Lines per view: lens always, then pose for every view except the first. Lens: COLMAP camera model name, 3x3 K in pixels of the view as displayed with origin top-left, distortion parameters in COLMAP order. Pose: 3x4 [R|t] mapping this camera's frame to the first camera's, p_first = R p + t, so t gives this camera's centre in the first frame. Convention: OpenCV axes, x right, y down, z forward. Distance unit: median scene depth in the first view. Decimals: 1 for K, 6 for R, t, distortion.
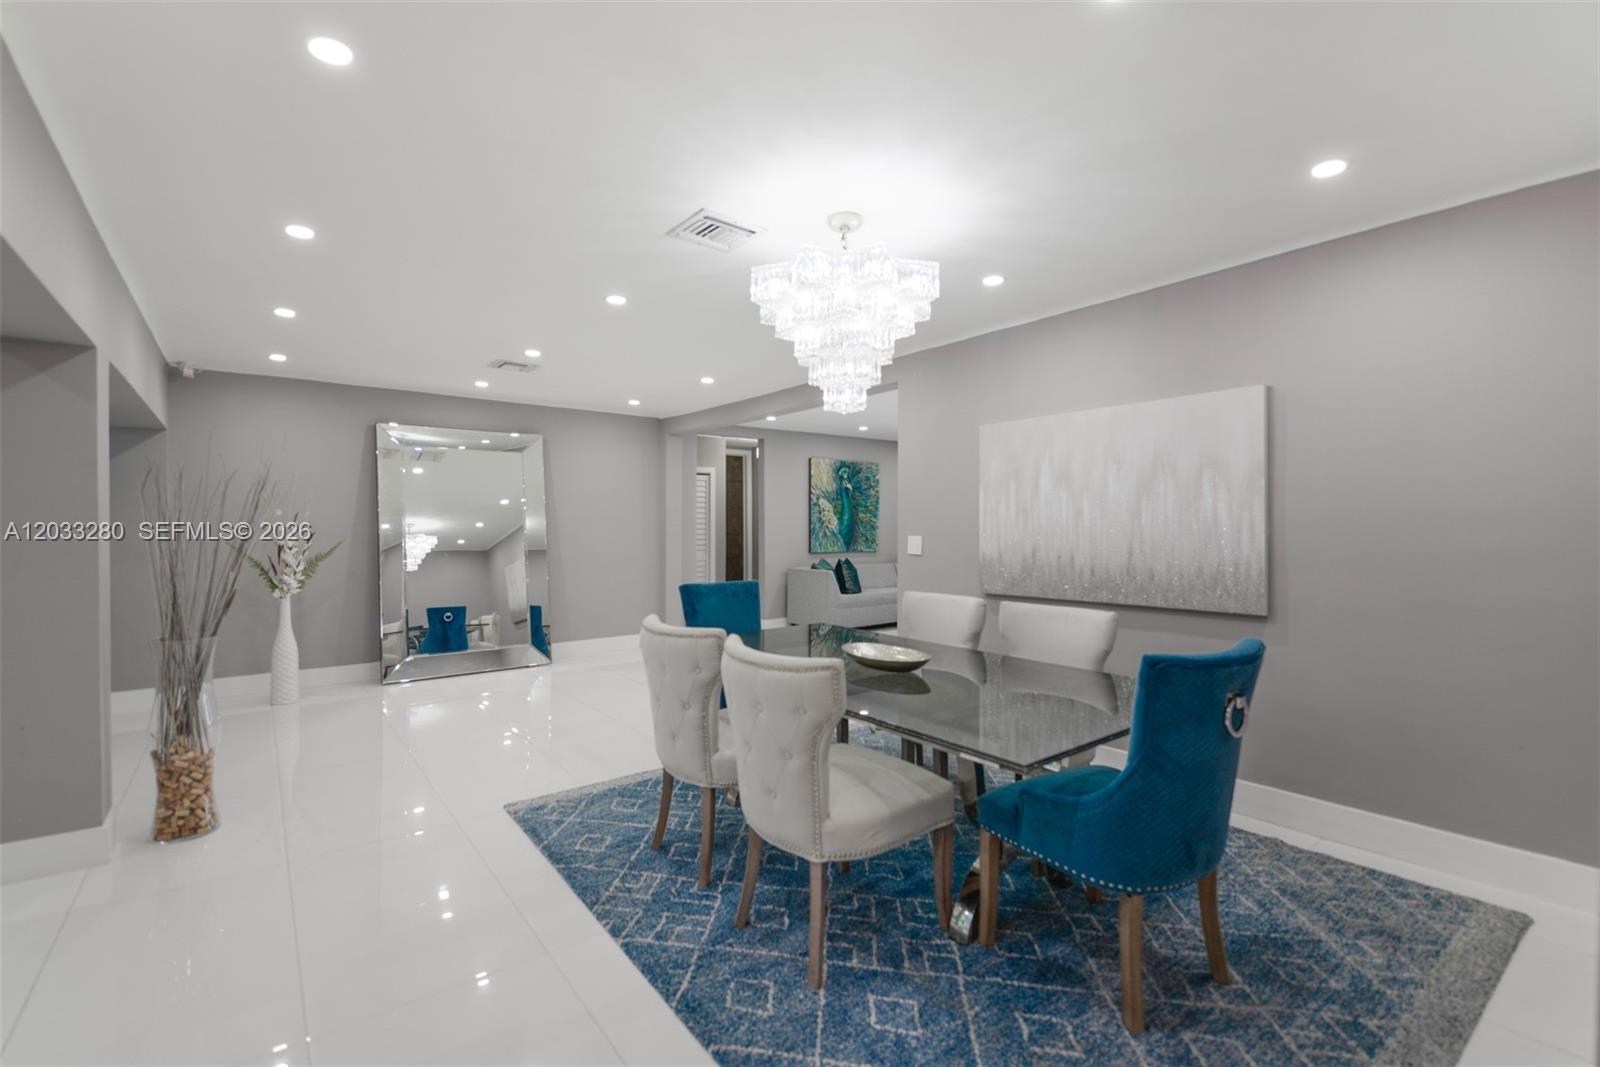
lens RADIAL K [[696.4, 0, 800.0], [0, 696.4, 533.5], [0, 0, 1]] dist [-0.018487, -0.000039]
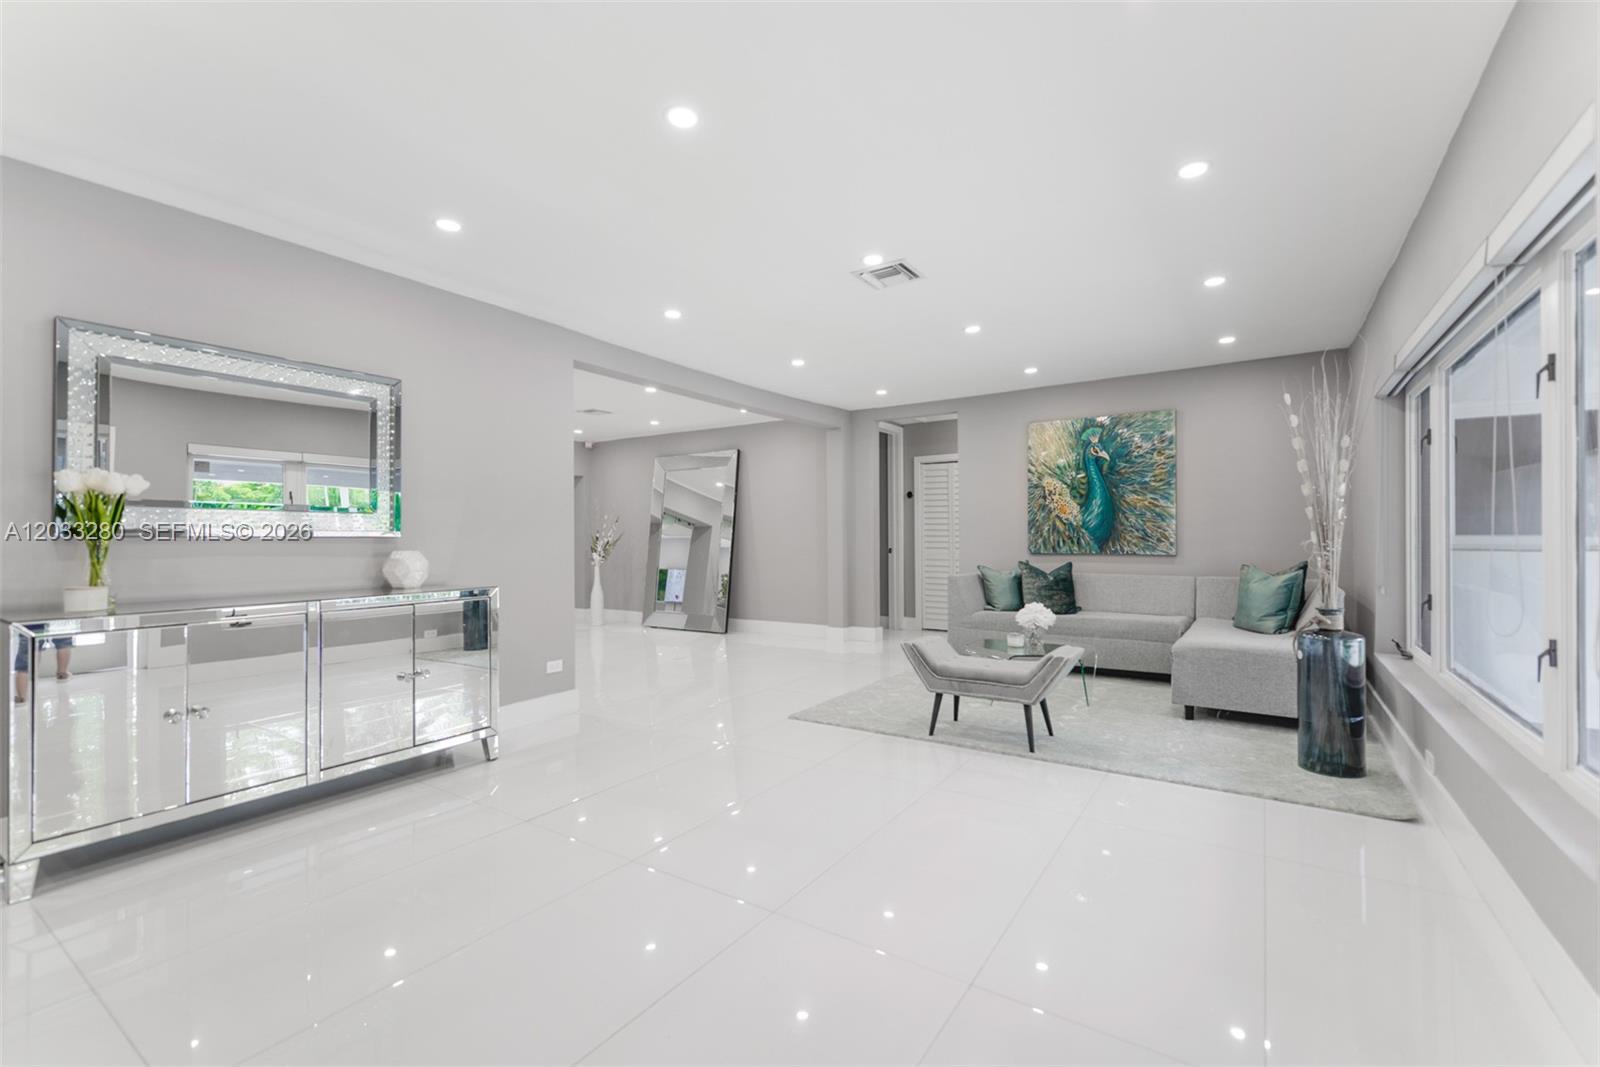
lens RADIAL K [[696.4, 0, 800.0], [0, 696.4, 533.5], [0, 0, 1]] dist [-0.018487, -0.000039]
pose [[0.314170, -0.016241, -0.949228, 0.617616], [-0.009470, 0.999750, -0.020240, 0.023852], [0.949319, 0.015348, 0.313938, 0.532711]]
